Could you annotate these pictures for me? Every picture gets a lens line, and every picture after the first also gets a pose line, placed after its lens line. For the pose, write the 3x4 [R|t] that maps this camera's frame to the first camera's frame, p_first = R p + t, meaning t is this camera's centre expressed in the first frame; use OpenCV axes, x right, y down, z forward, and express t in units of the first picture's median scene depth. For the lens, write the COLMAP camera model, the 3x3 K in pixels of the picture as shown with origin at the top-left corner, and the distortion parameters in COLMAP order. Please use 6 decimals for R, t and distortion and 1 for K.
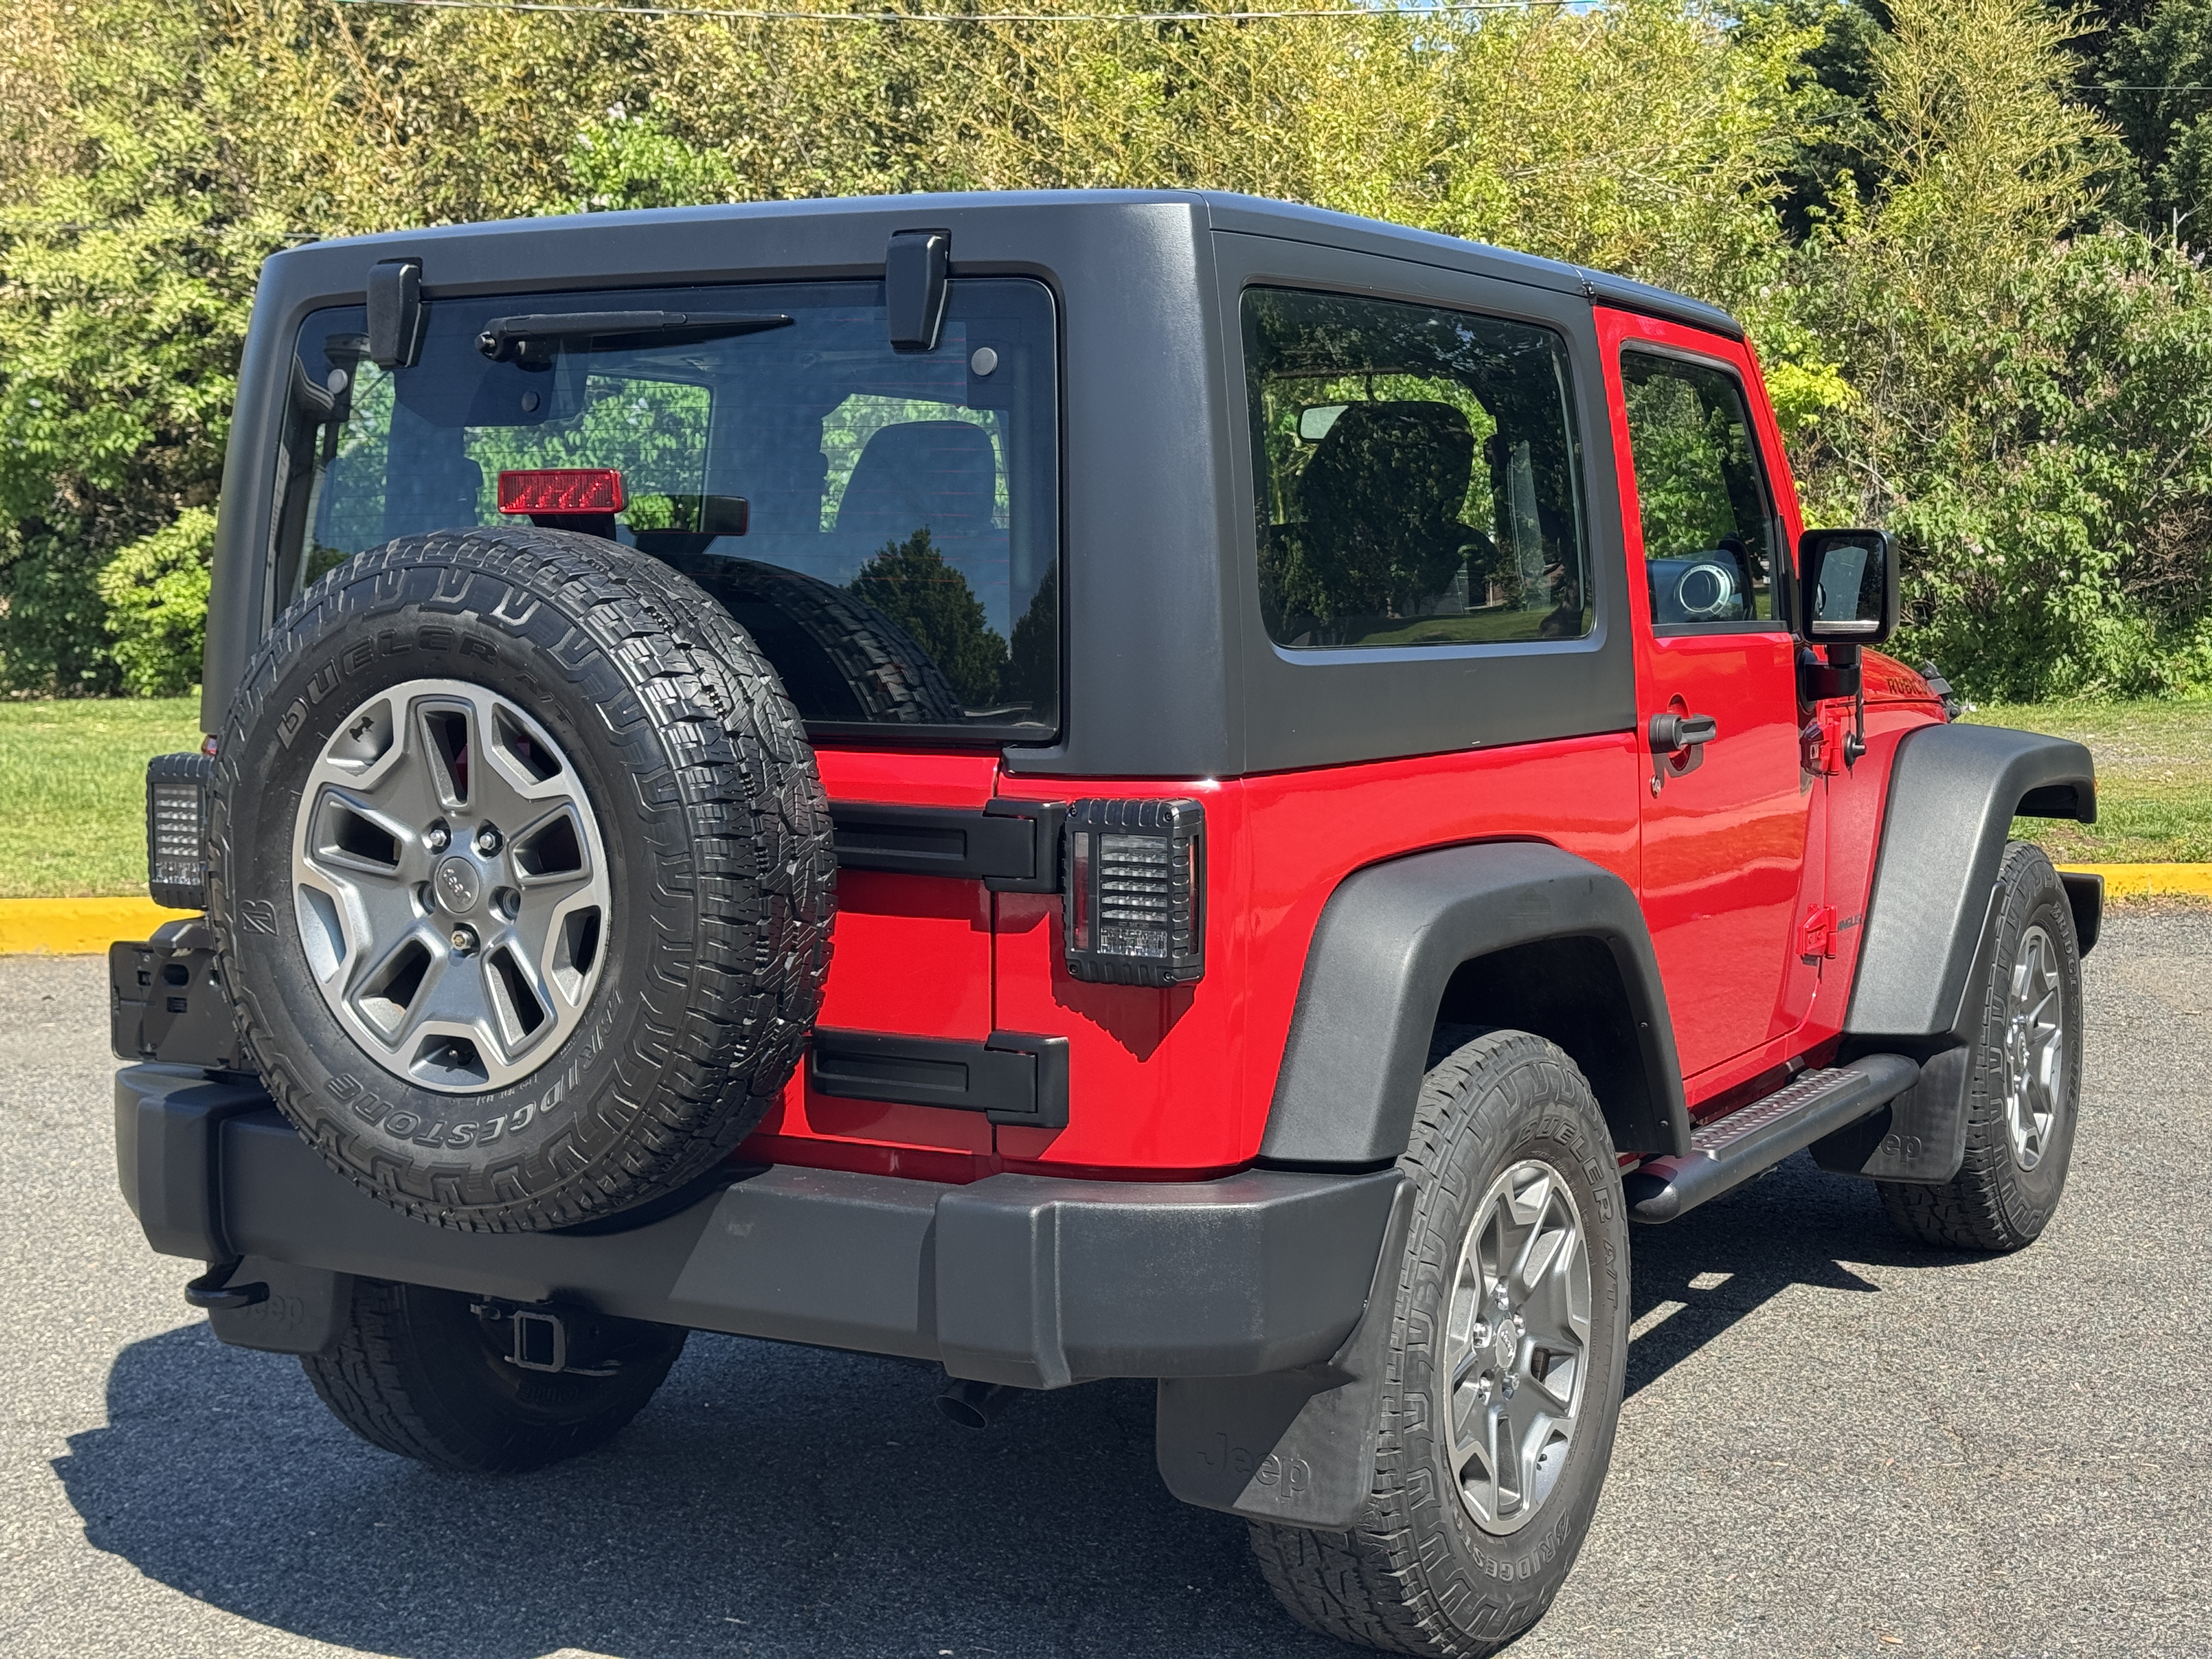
lens RADIAL K [[3062.0, 0, 1108.3], [0, 3062.0, 842.8], [0, 0, 1]] dist [0.166658, -0.366165]
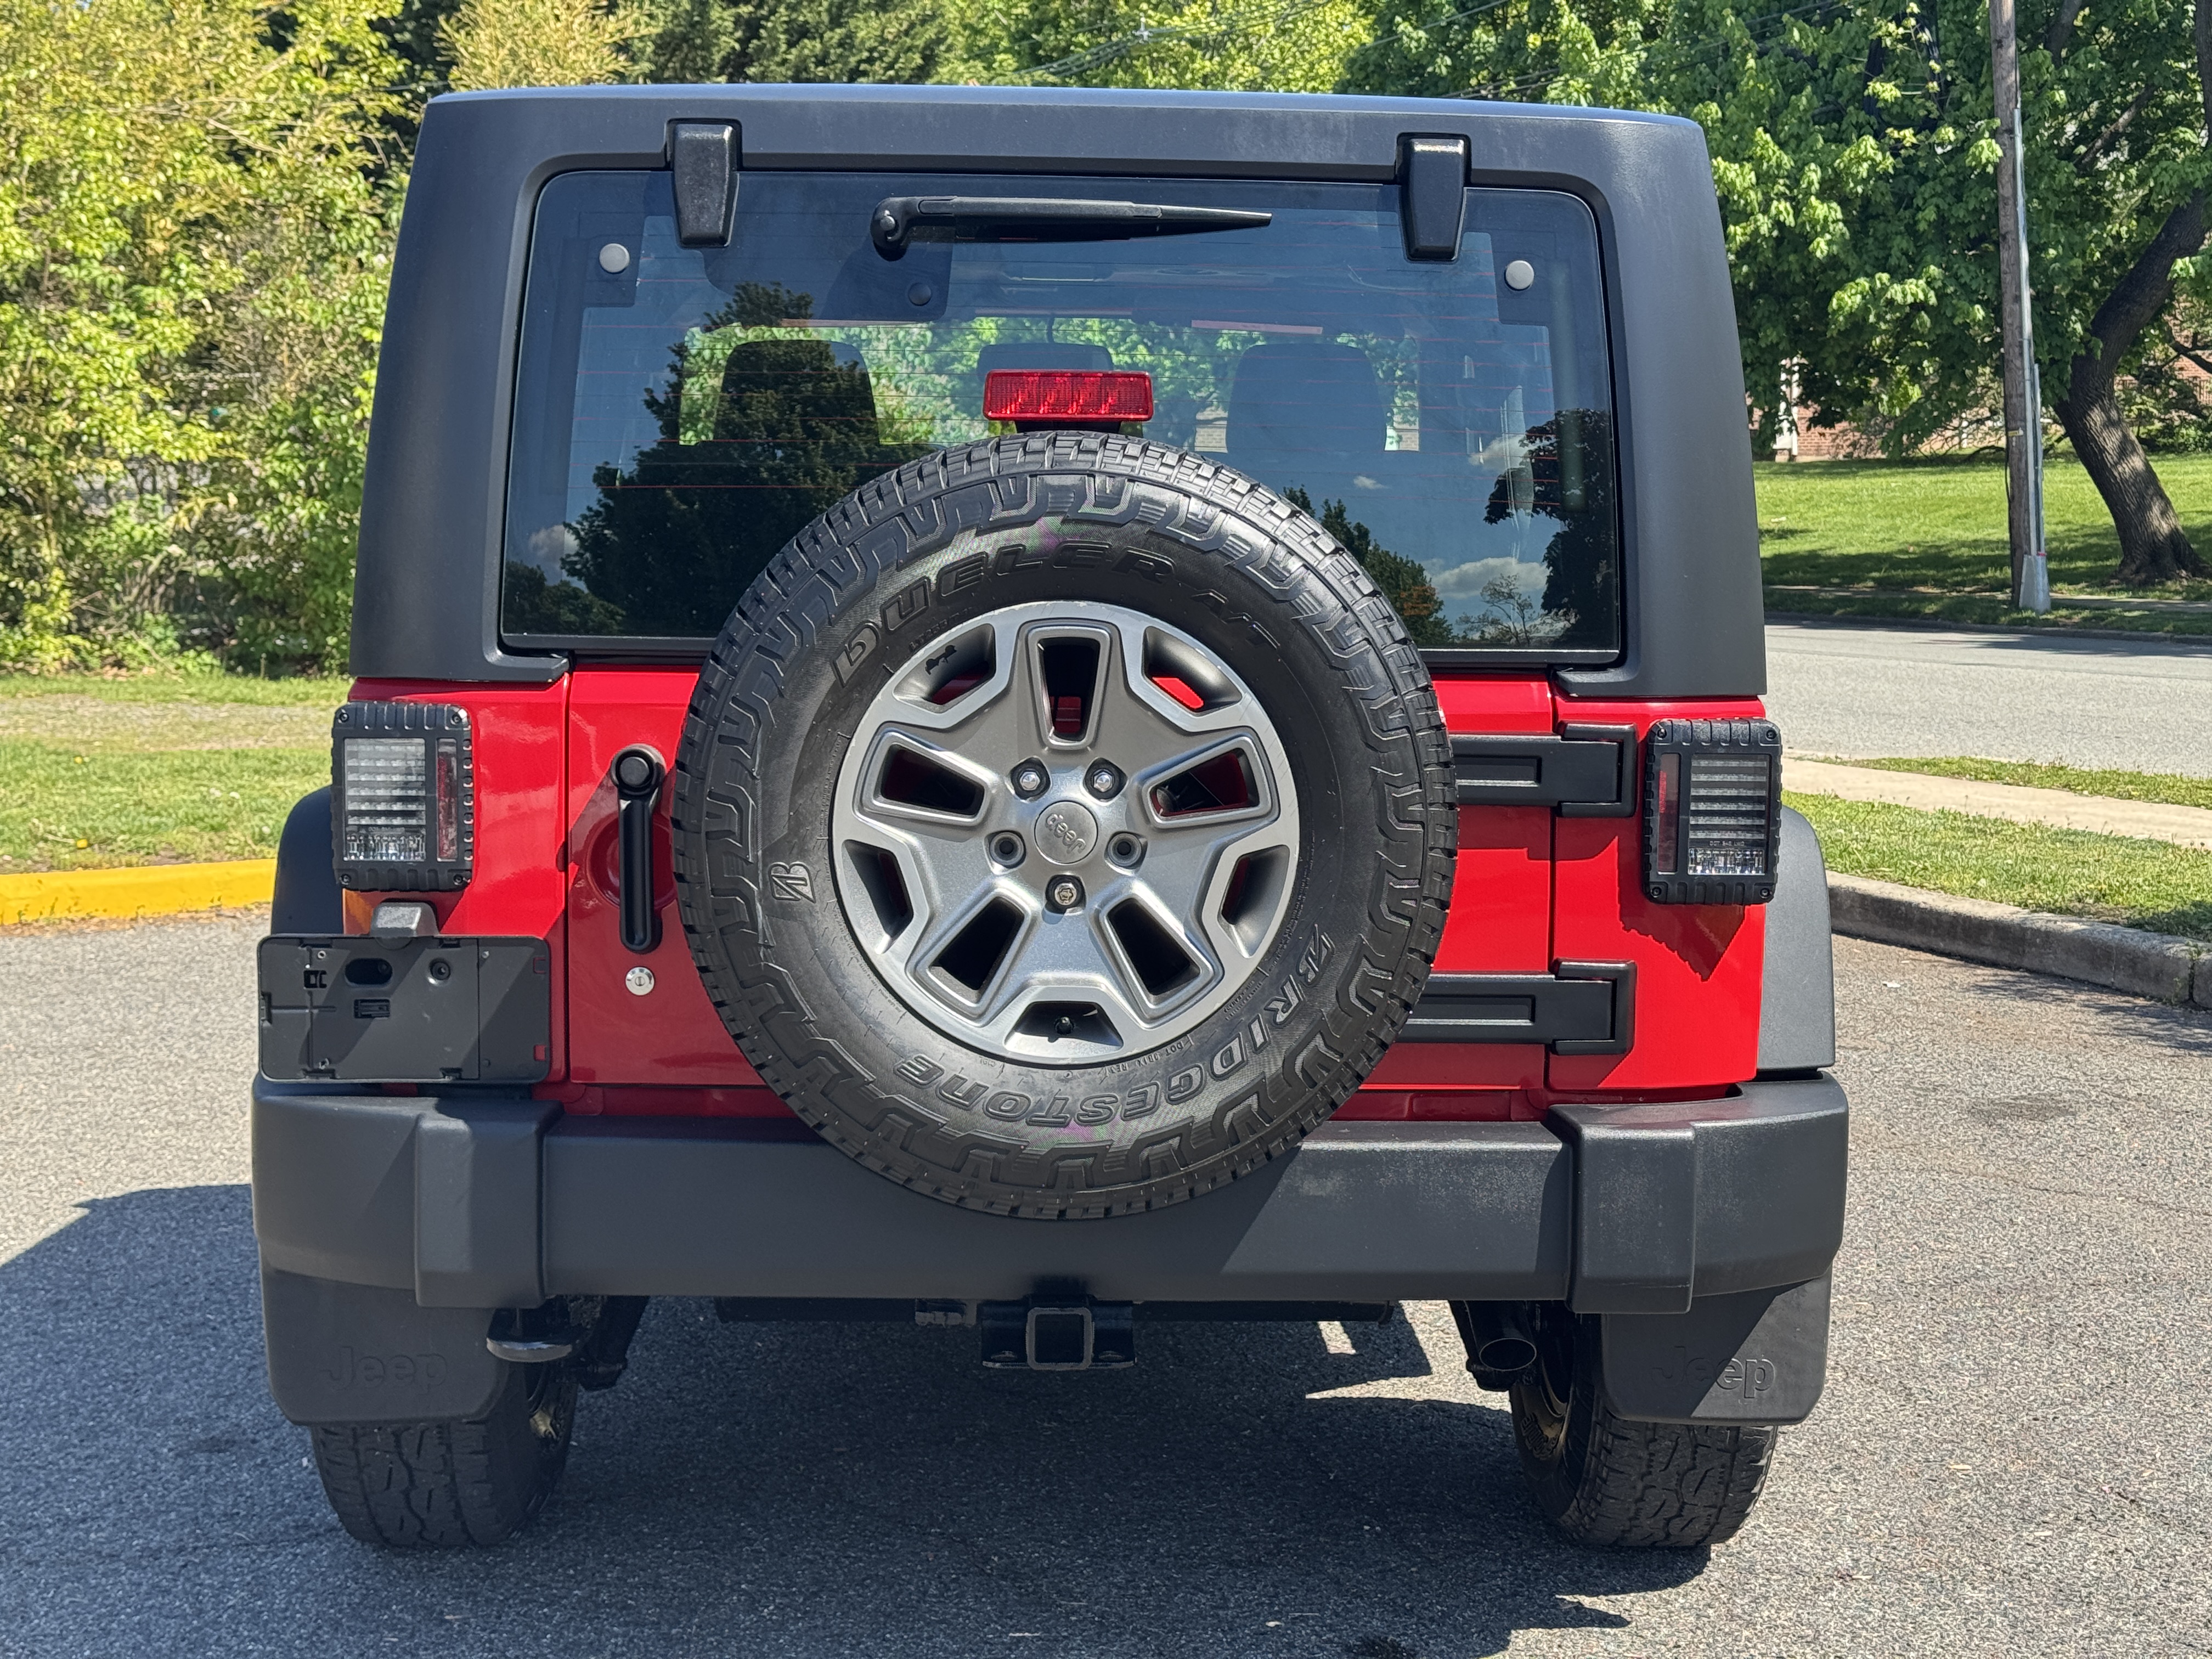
lens RADIAL K [[3062.0, 0, 1108.3], [0, 3062.0, 842.8], [0, 0, 1]] dist [0.166658, -0.366165]
pose [[0.845034, -0.038198, 0.533346, -0.664755], [0.035770, 0.999249, 0.014893, 0.003890], [-0.533514, 0.006493, 0.845766, 0.239508]]
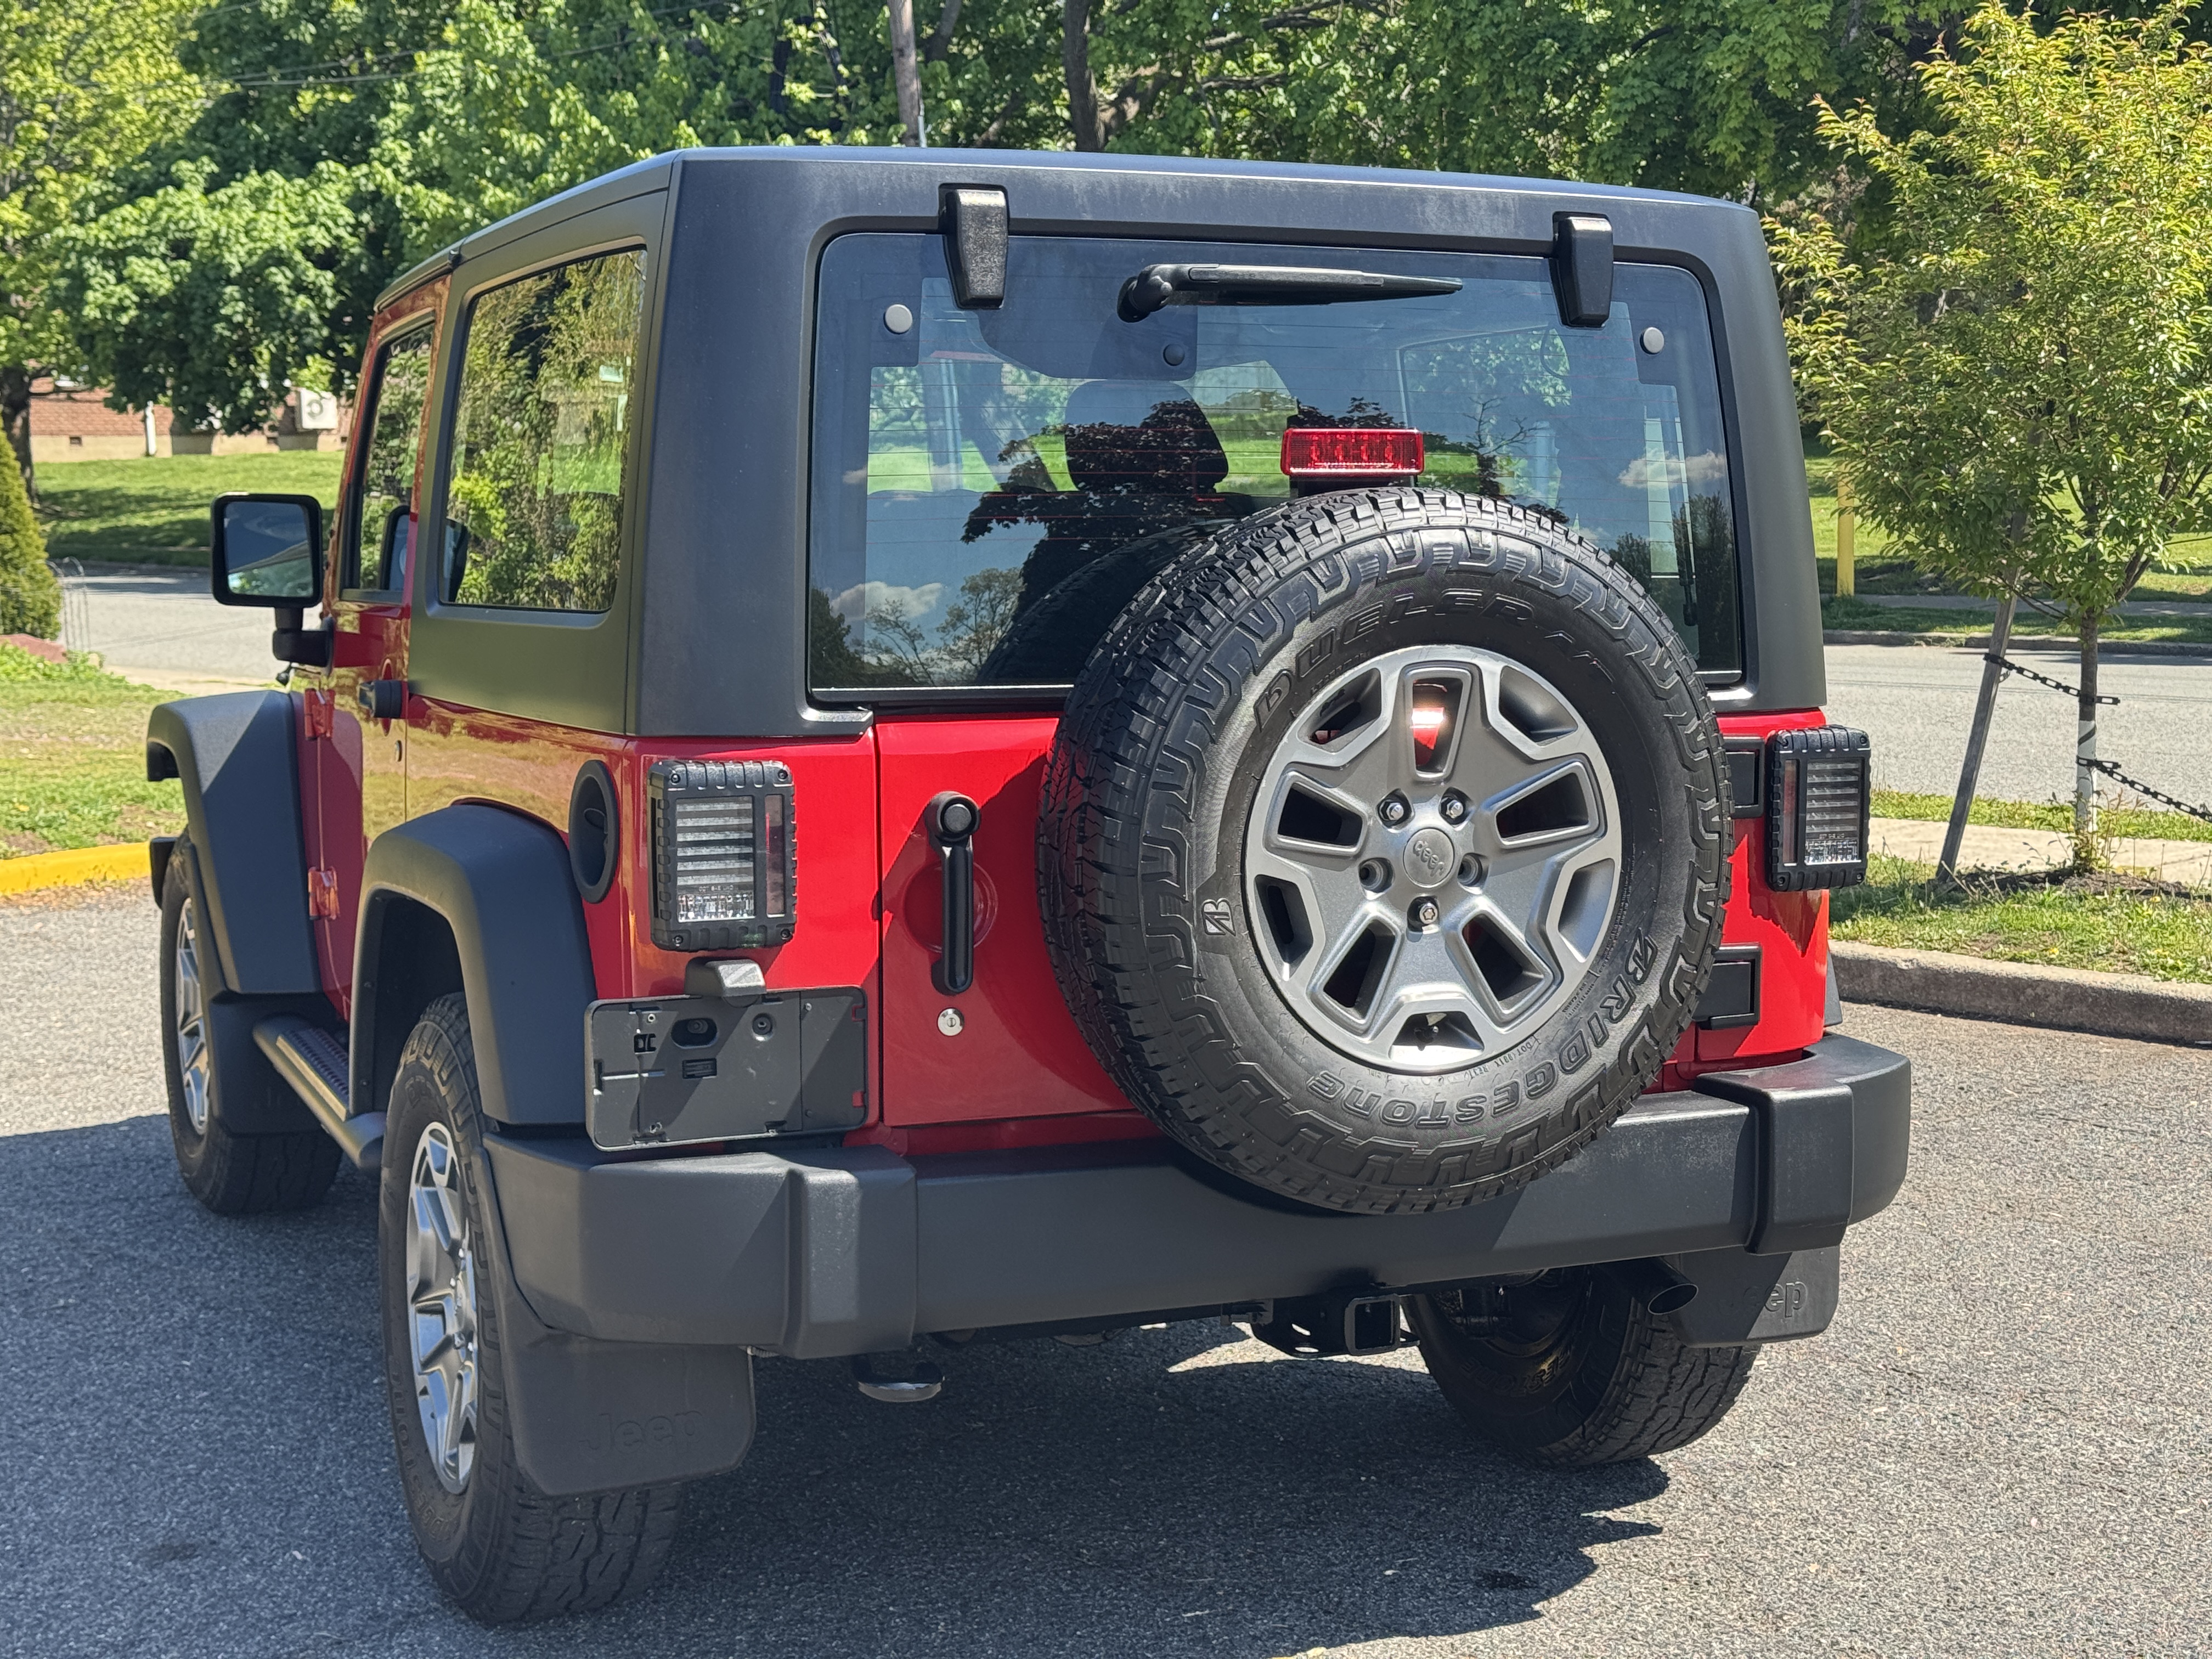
lens RADIAL K [[3052.1, 0, 1106.0], [0, 3052.1, 829.5], [0, 0, 1]] dist [0.199957, -0.382844]
pose [[0.582925, -0.076204, 0.808944, -1.035030], [0.075320, 0.996373, 0.039585, -0.040123], [-0.809027, 0.037854, 0.586551, 0.509535]]
